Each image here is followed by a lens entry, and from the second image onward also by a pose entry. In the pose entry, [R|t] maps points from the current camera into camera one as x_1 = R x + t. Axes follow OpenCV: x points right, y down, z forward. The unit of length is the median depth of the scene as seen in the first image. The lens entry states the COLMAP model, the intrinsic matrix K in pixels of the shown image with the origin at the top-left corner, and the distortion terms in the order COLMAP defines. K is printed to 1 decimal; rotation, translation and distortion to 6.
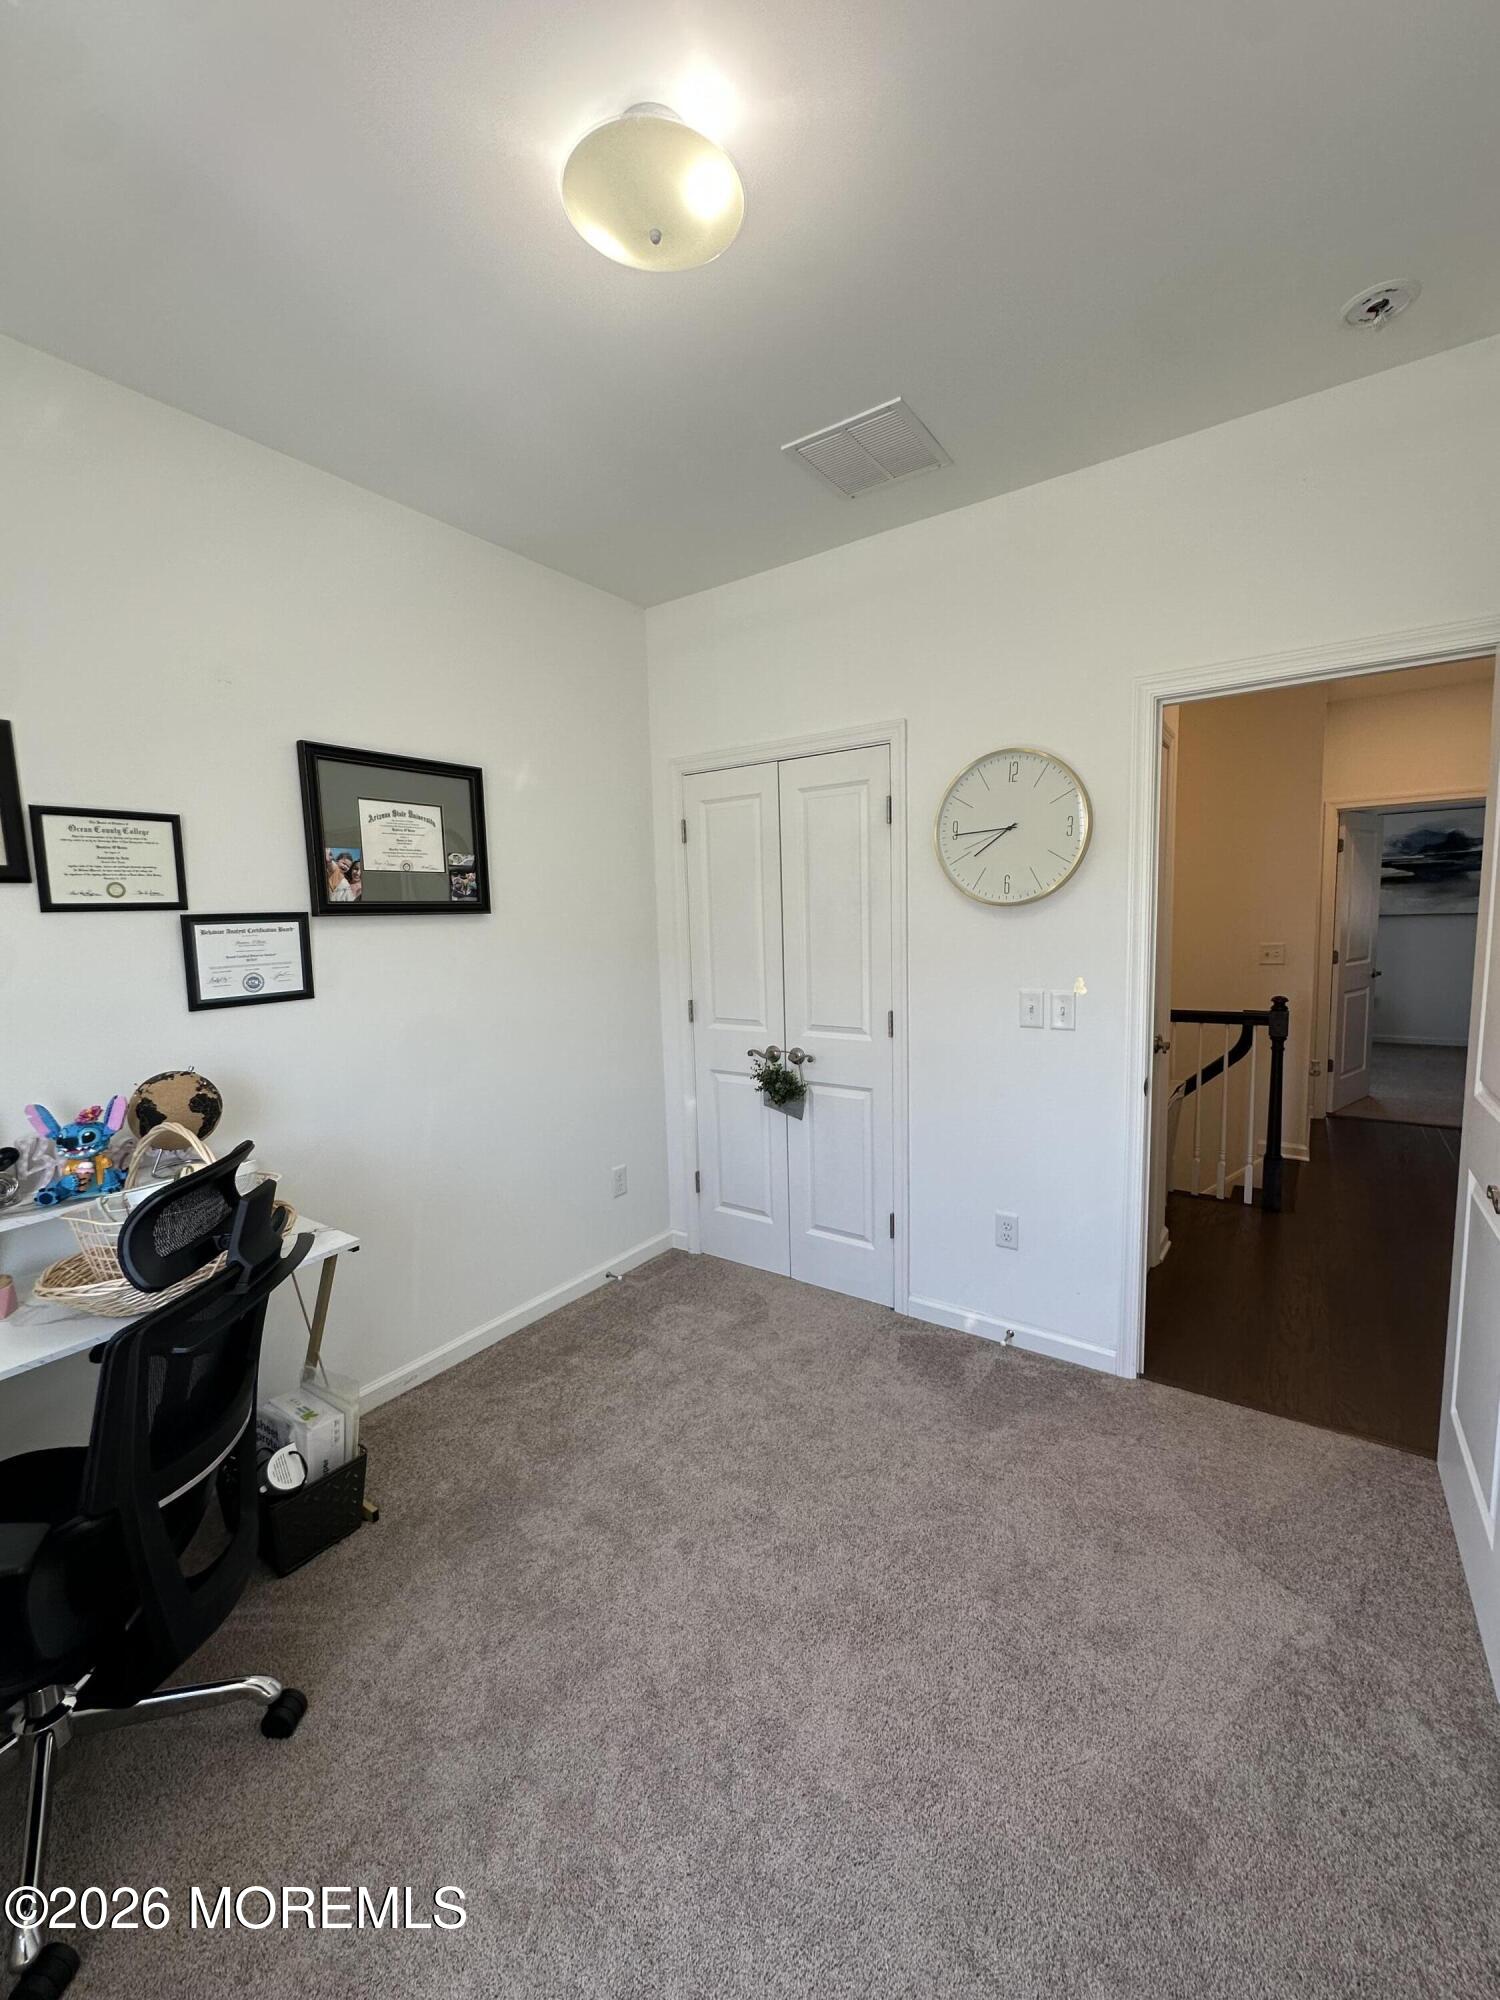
lens RADIAL K [[793.9, 0, 754.7], [0, 793.9, 993.4], [0, 0, 1]] dist [-0.006493, 0.001066]
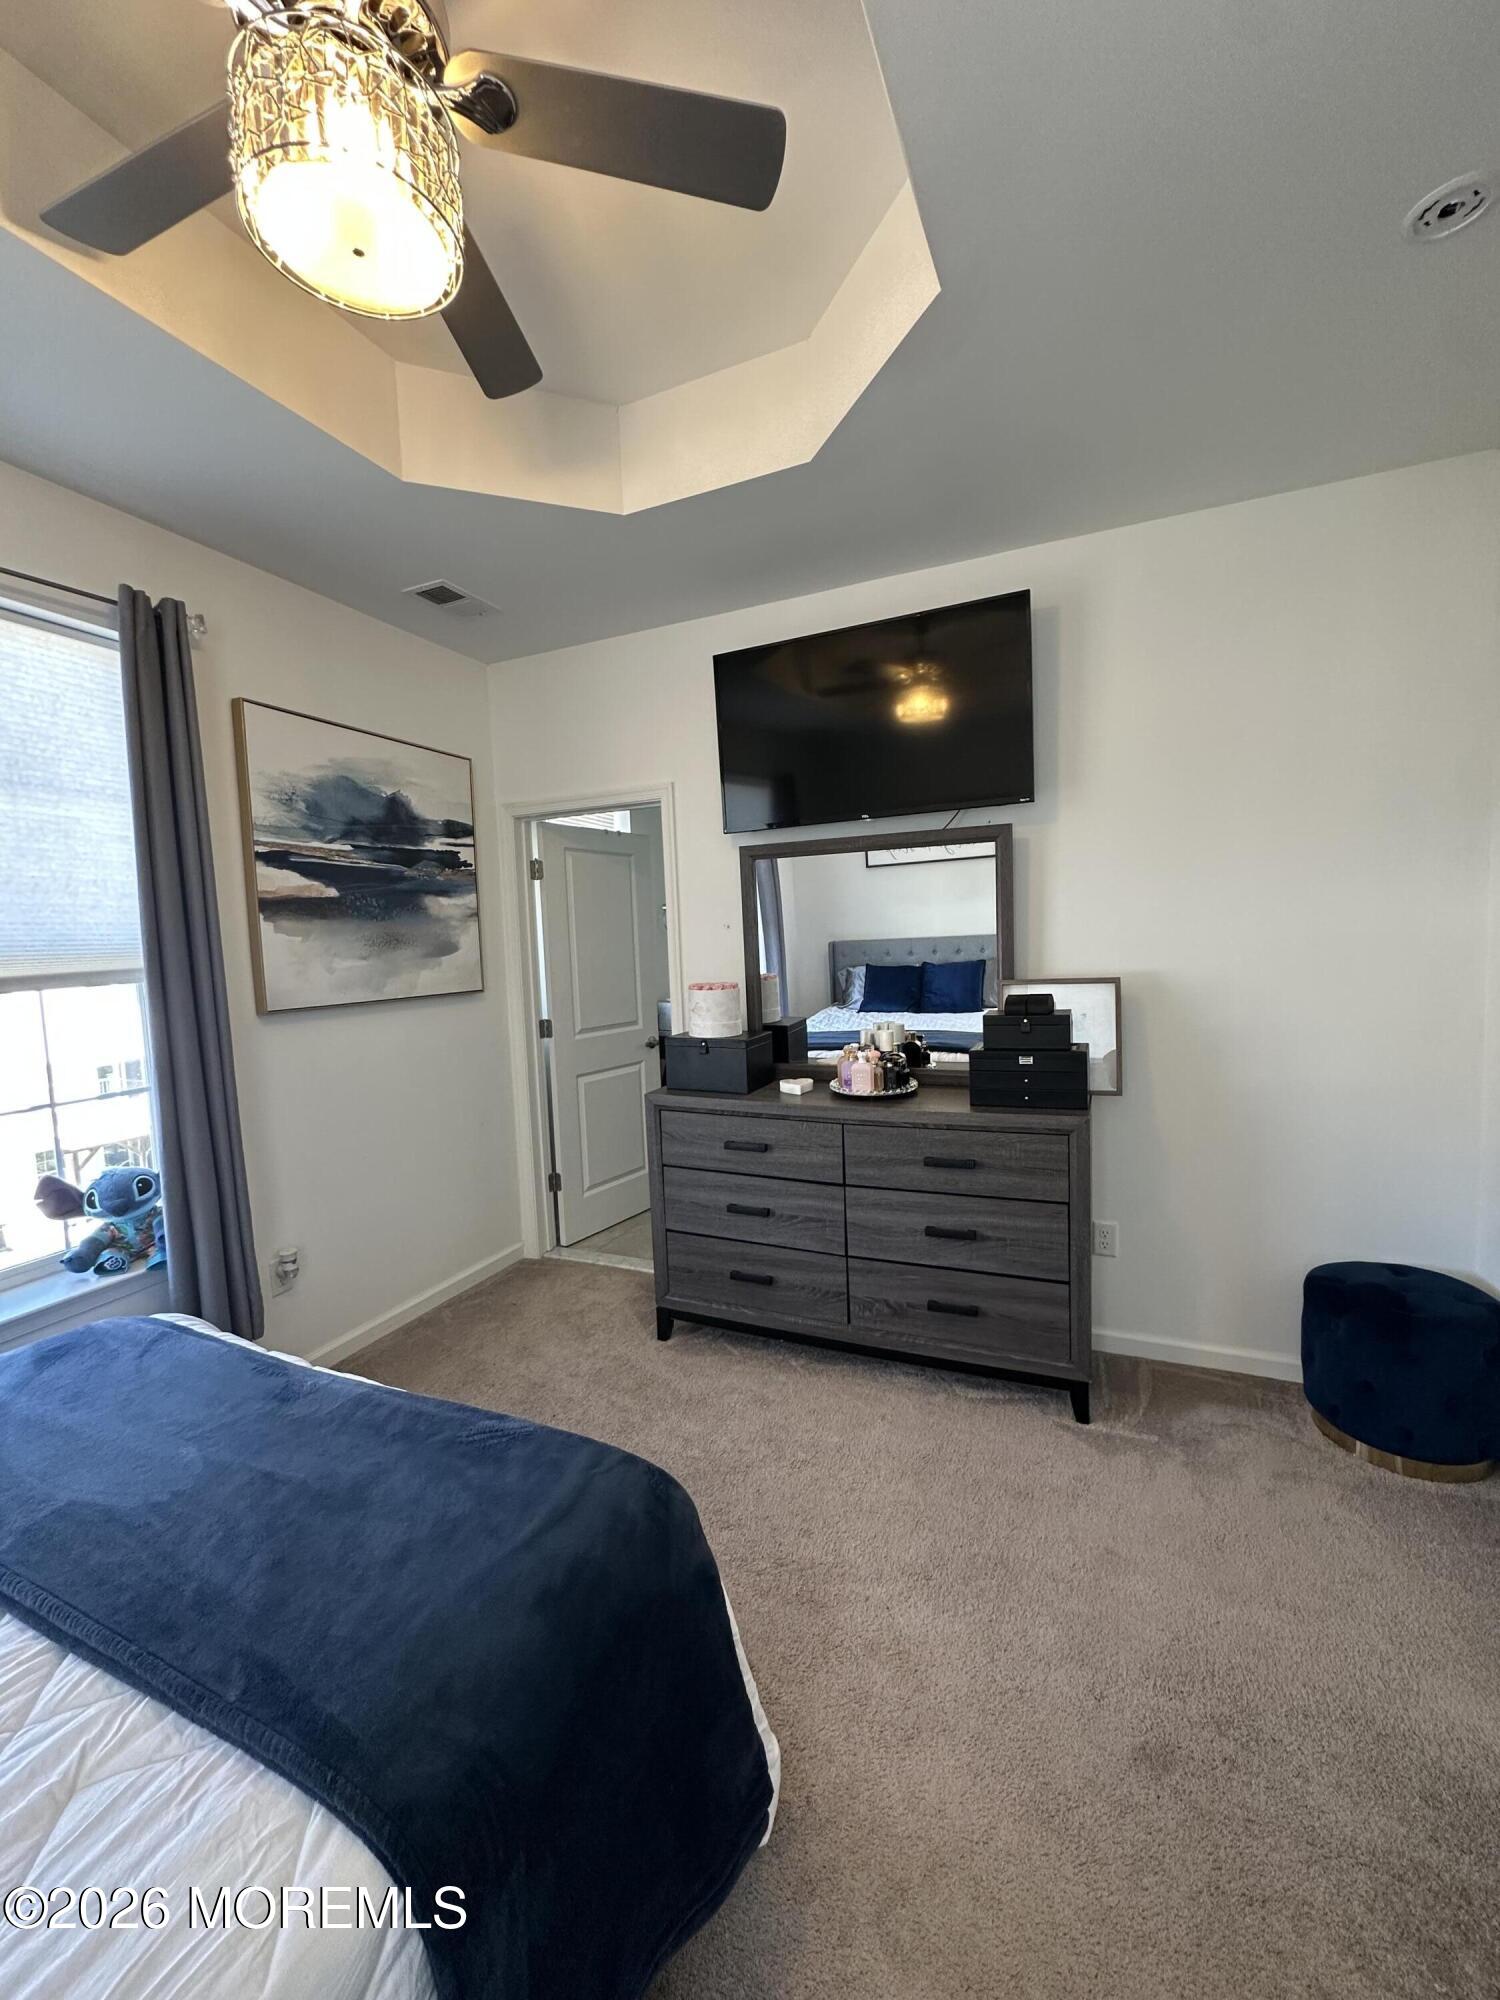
lens RADIAL K [[793.9, 0, 755.7], [0, 793.9, 1000.3], [0, 0, 1]] dist [-0.006493, 0.001066]
pose [[-0.197362, -0.033881, 0.979745, 0.442999], [0.139559, 0.988253, 0.062288, -0.099416], [-0.970346, 0.149026, -0.190315, 0.898935]]
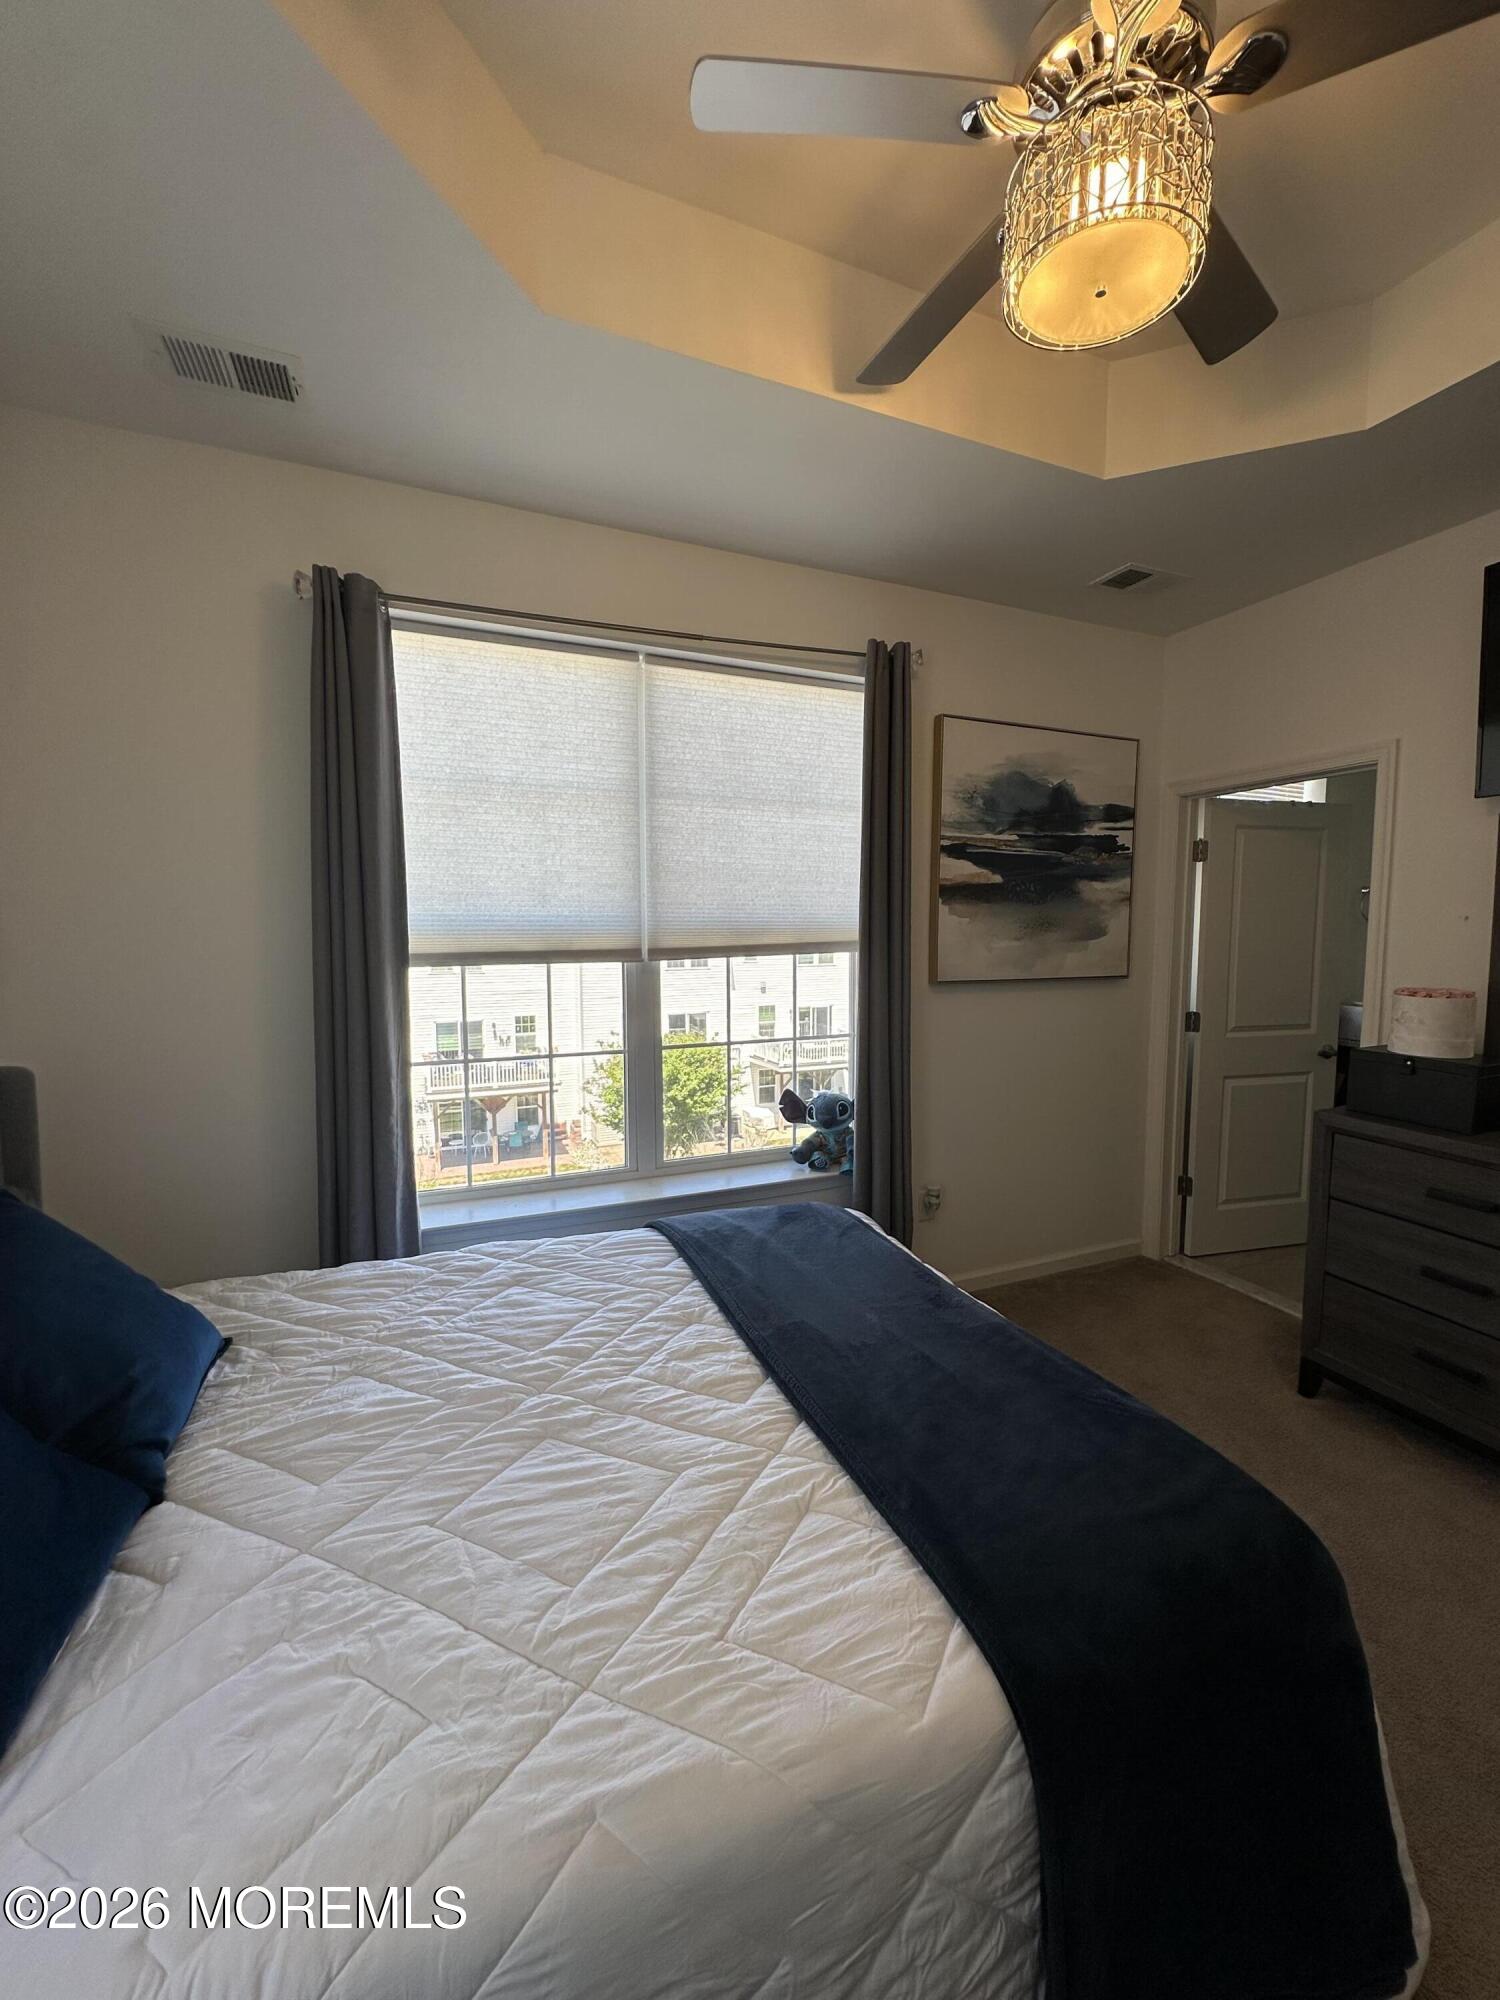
lens RADIAL K [[793.9, 0, 763.9], [0, 793.9, 1003.8], [0, 0, 1]] dist [-0.006493, 0.001066]
pose [[0.523432, -0.043941, 0.850934, 0.430592], [0.069915, 0.997517, 0.008504, -0.101183], [-0.849194, 0.055041, 0.525205, 0.903393]]
